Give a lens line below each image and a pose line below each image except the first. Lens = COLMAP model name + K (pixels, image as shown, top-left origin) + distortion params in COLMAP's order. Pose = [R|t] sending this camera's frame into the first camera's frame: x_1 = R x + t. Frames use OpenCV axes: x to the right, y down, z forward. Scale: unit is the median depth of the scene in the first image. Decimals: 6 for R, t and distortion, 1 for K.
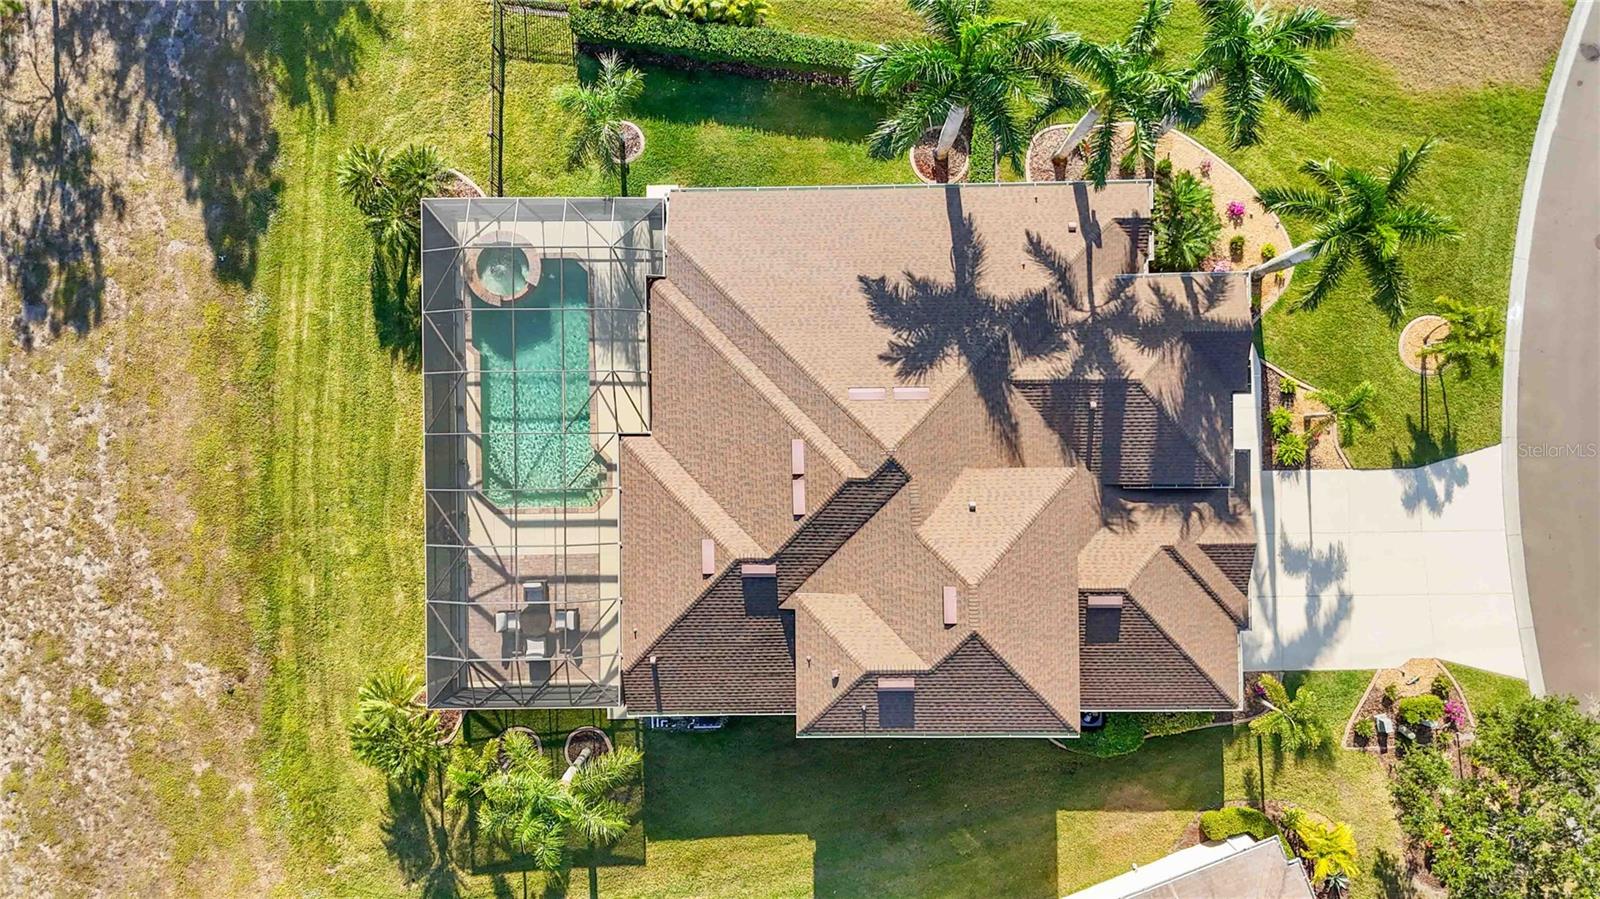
lens RADIAL K [[1174.6, 0, 798.2], [0, 1174.6, 466.6], [0, 0, 1]] dist [0.076002, -0.081379]
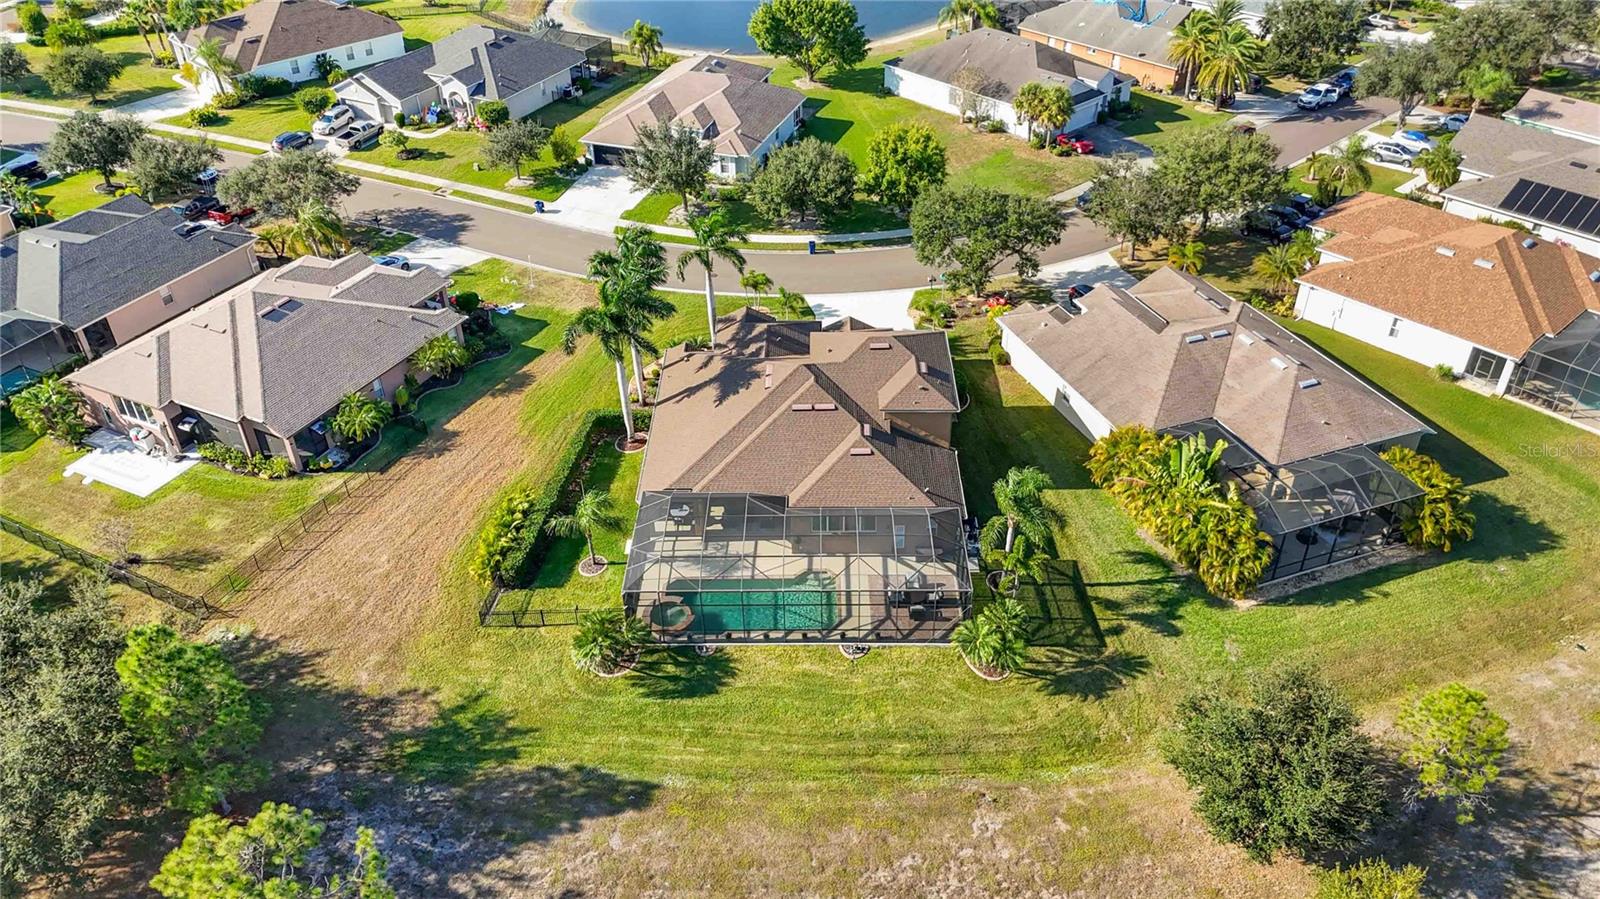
lens RADIAL K [[1174.6, 0, 798.2], [0, 1174.6, 466.6], [0, 0, 1]] dist [0.076002, -0.081379]
pose [[0.018097, -0.577146, 0.816440, -1.267674], [0.999495, -0.010878, -0.029844, 0.032749], [0.026106, 0.816568, 0.576658, 0.039758]]
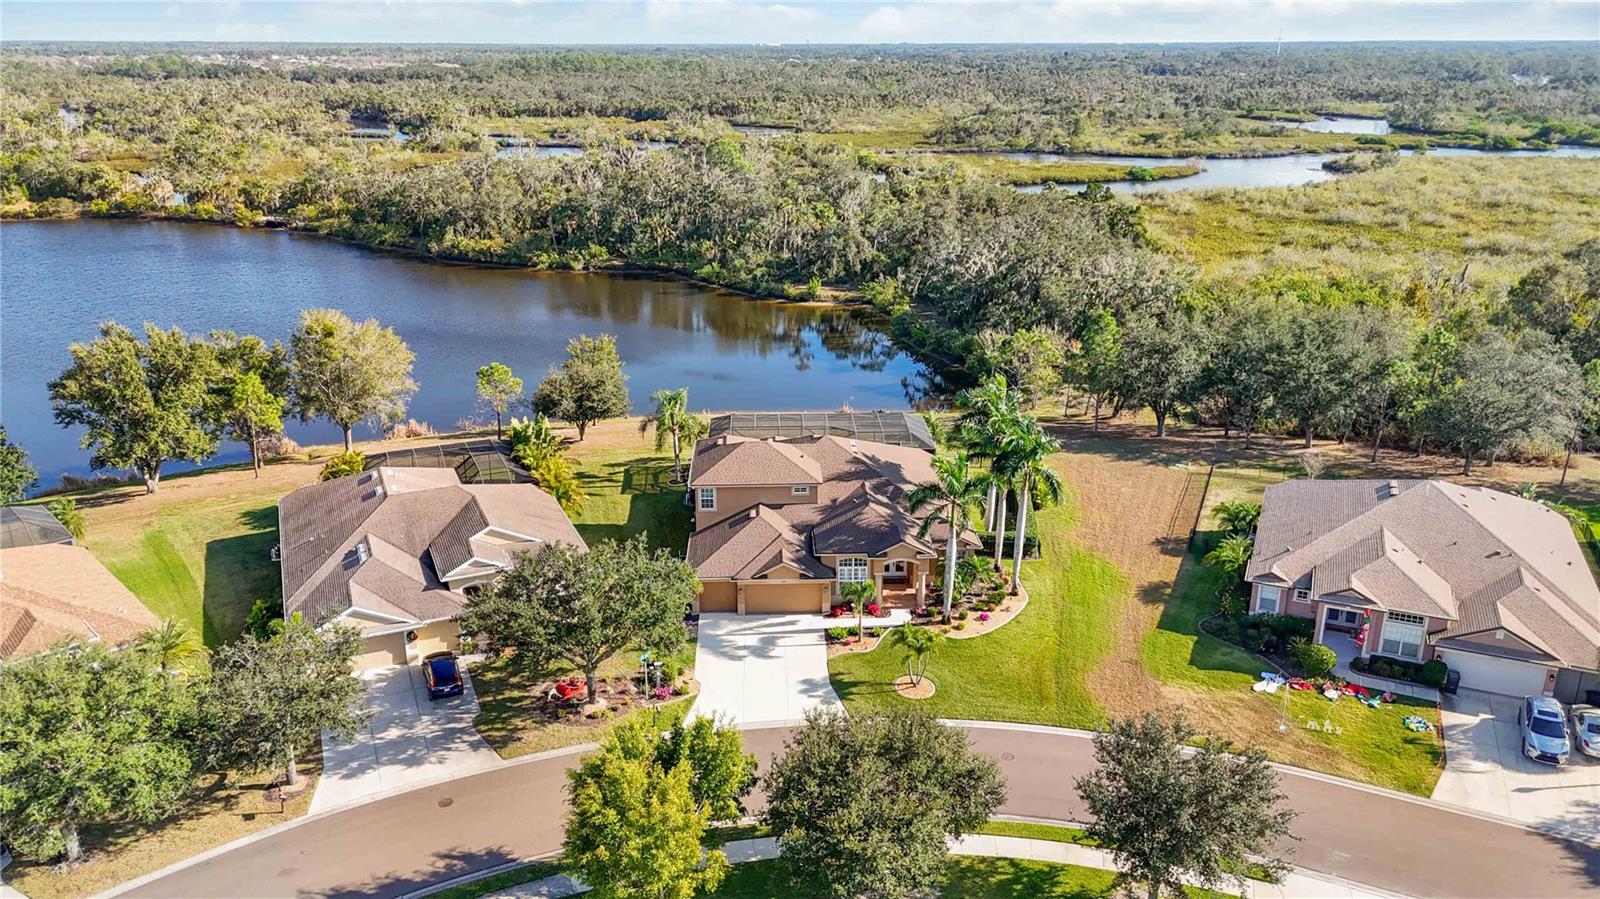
lens RADIAL K [[1171.2, 0, 800.0], [0, 1171.2, 449.5], [0, 0, 1]] dist [0.080554, -0.086874]
pose [[0.022612, 0.331693, -0.943116, 1.741782], [-0.999704, -0.000992, -0.024317, 0.073251], [-0.009002, 0.943387, 0.331573, 0.246143]]
